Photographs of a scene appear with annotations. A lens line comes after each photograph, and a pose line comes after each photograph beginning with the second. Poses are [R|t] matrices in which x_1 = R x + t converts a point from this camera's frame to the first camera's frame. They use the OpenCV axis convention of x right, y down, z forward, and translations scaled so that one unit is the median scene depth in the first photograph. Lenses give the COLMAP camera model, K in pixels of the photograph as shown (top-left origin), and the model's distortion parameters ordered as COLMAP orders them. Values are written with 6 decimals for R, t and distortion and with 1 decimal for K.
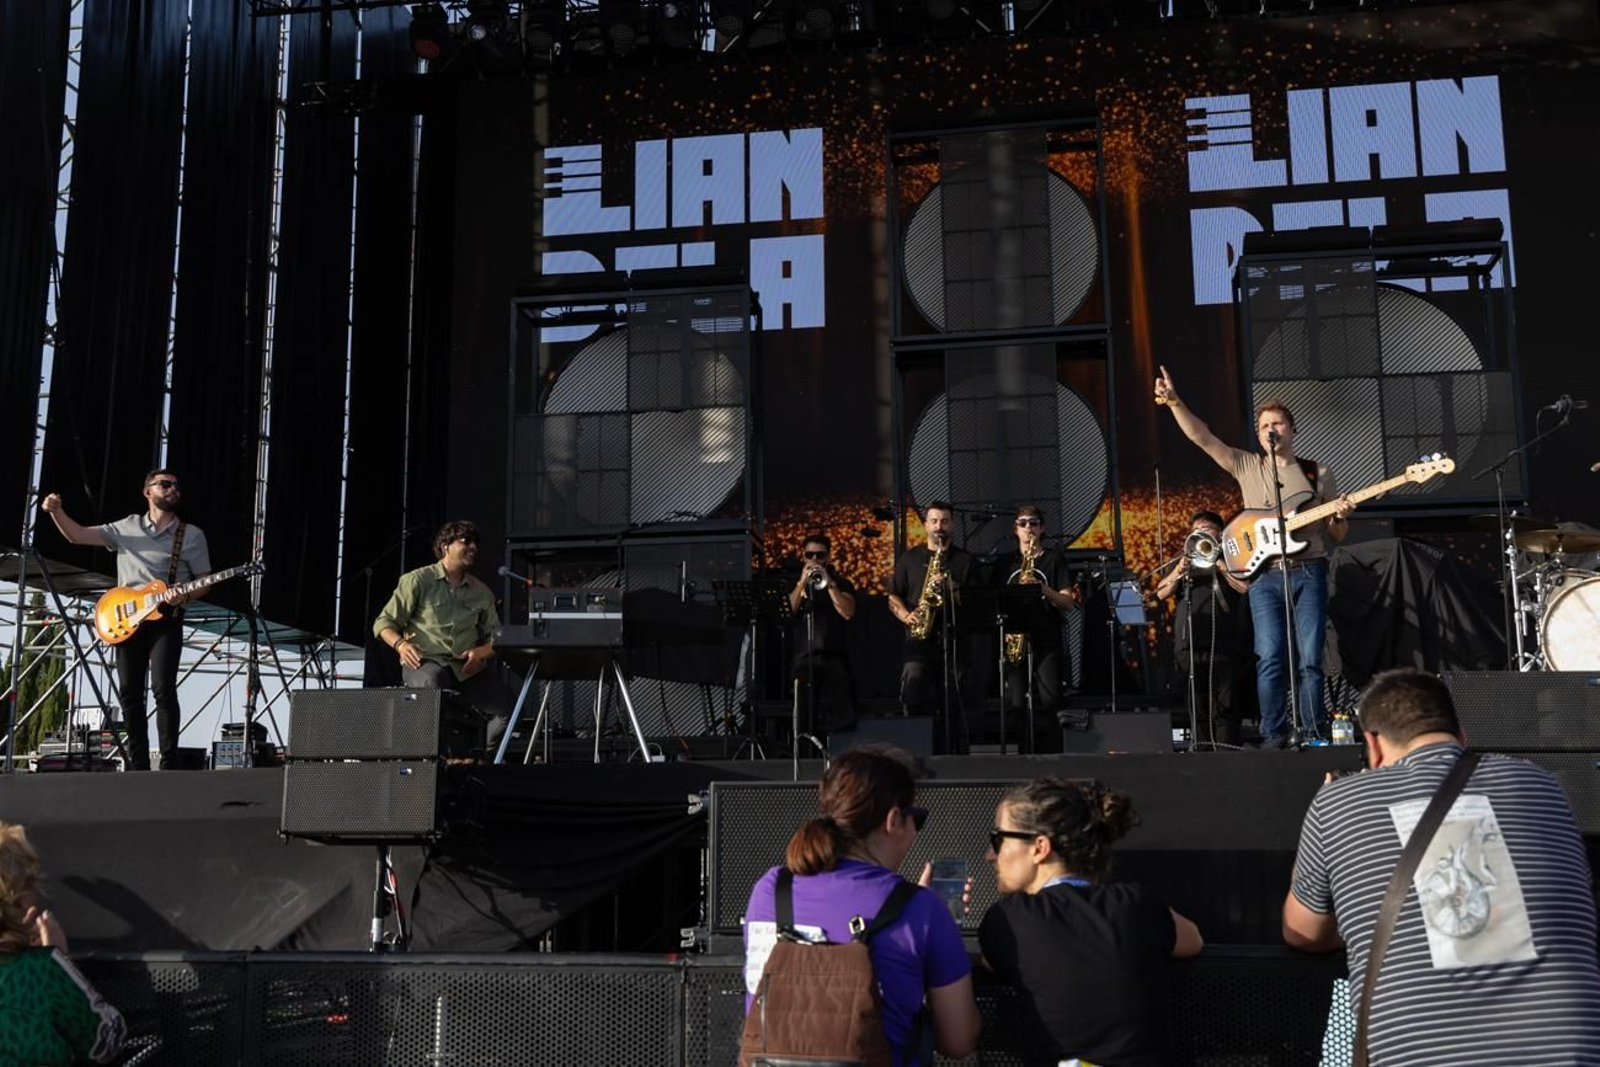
lens RADIAL K [[1632.5, 0, 800.0], [0, 1632.5, 533.5], [0, 0, 1]] dist [-0.010378, 0.027164]
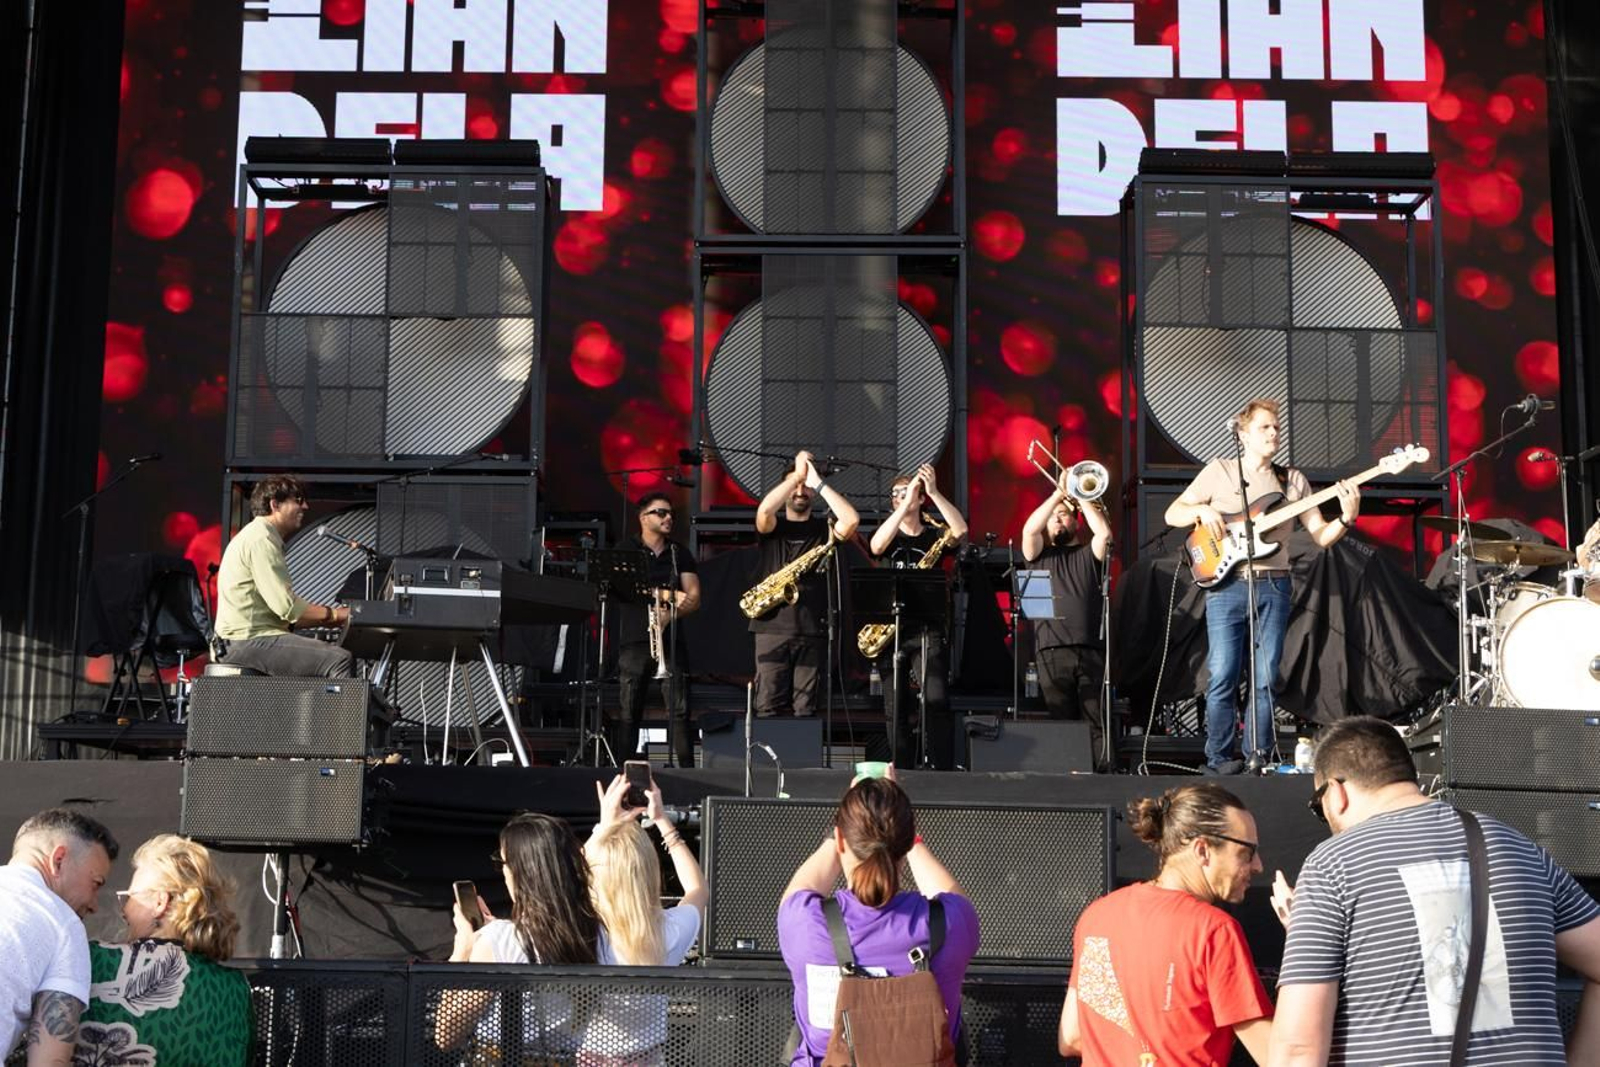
lens RADIAL K [[2186.1, 0, 723.1], [0, 2186.1, 461.6], [0, 0, 1]] dist [0.001893, 0.005099]
pose [[0.990076, 0.048740, 0.131812, -0.070019], [-0.049932, 0.998736, 0.005750, -0.015397], [-0.131365, -0.012275, 0.991258, -0.078932]]
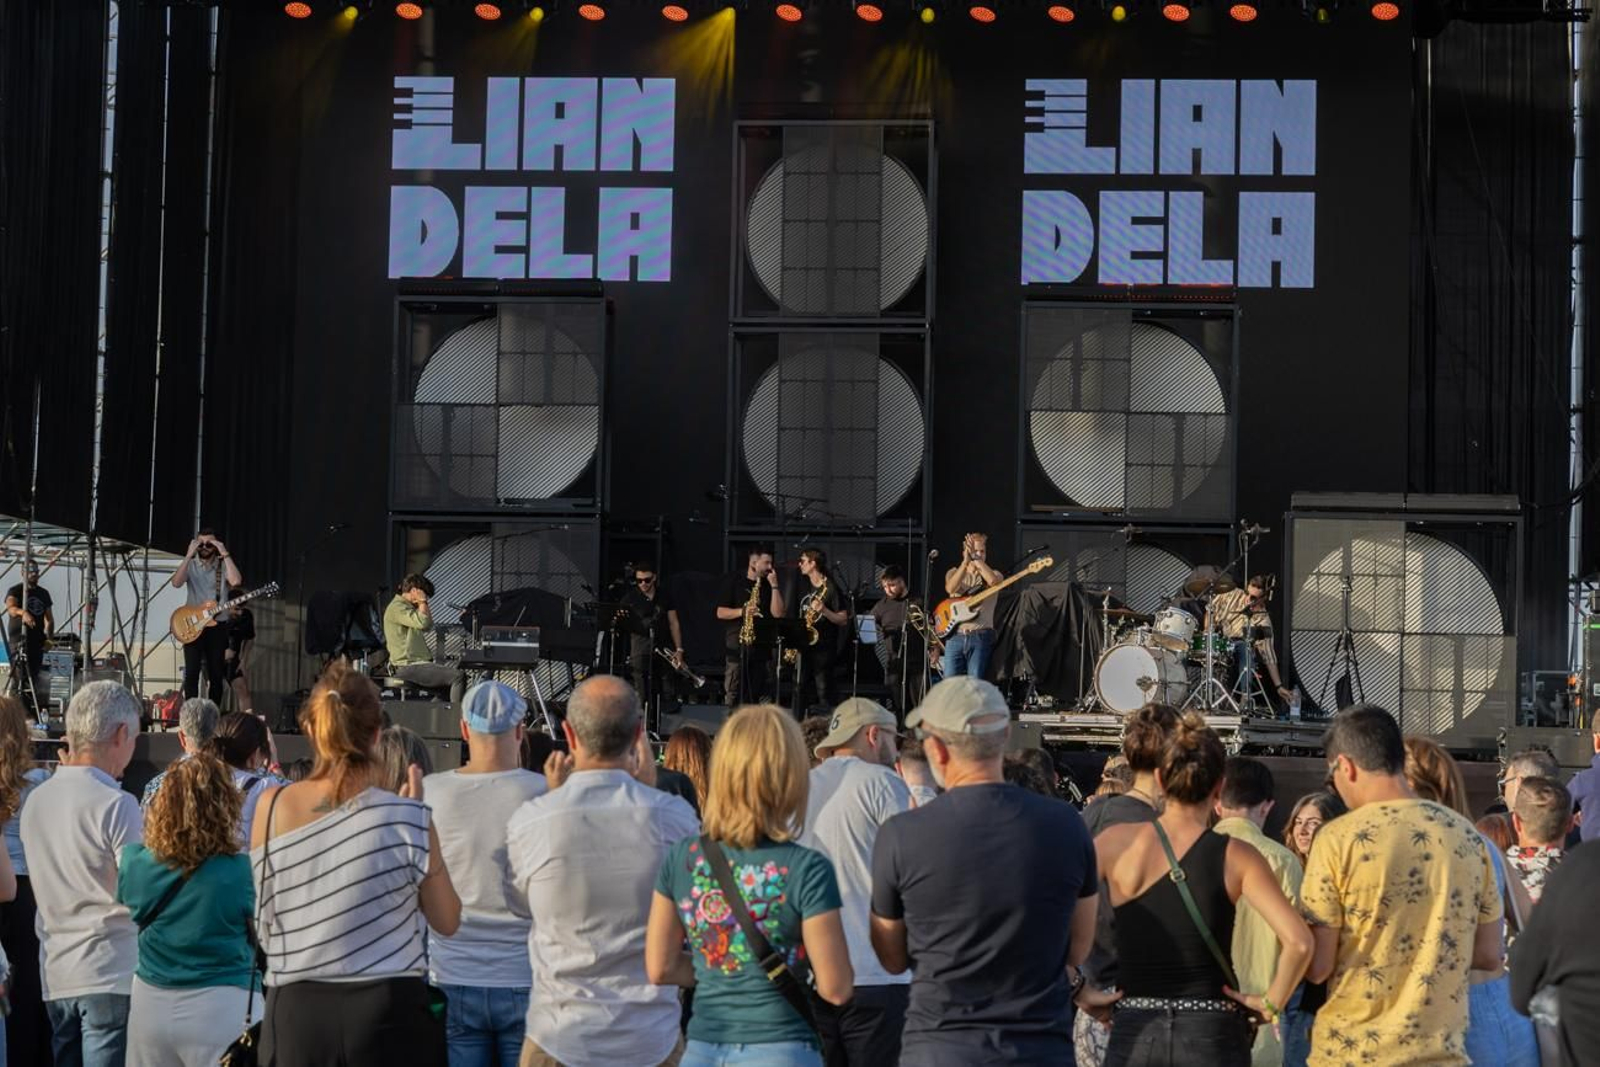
lens RADIAL K [[2594.0, 0, 750.6], [0, 2594.0, 586.5], [0, 0, 1]] dist [-0.021516, 0.199033]
pose [[0.997853, 0.035324, 0.055153, -0.020122], [-0.041827, 0.991697, 0.121601, -0.156799], [-0.050399, -0.123647, 0.991046, -0.744195]]
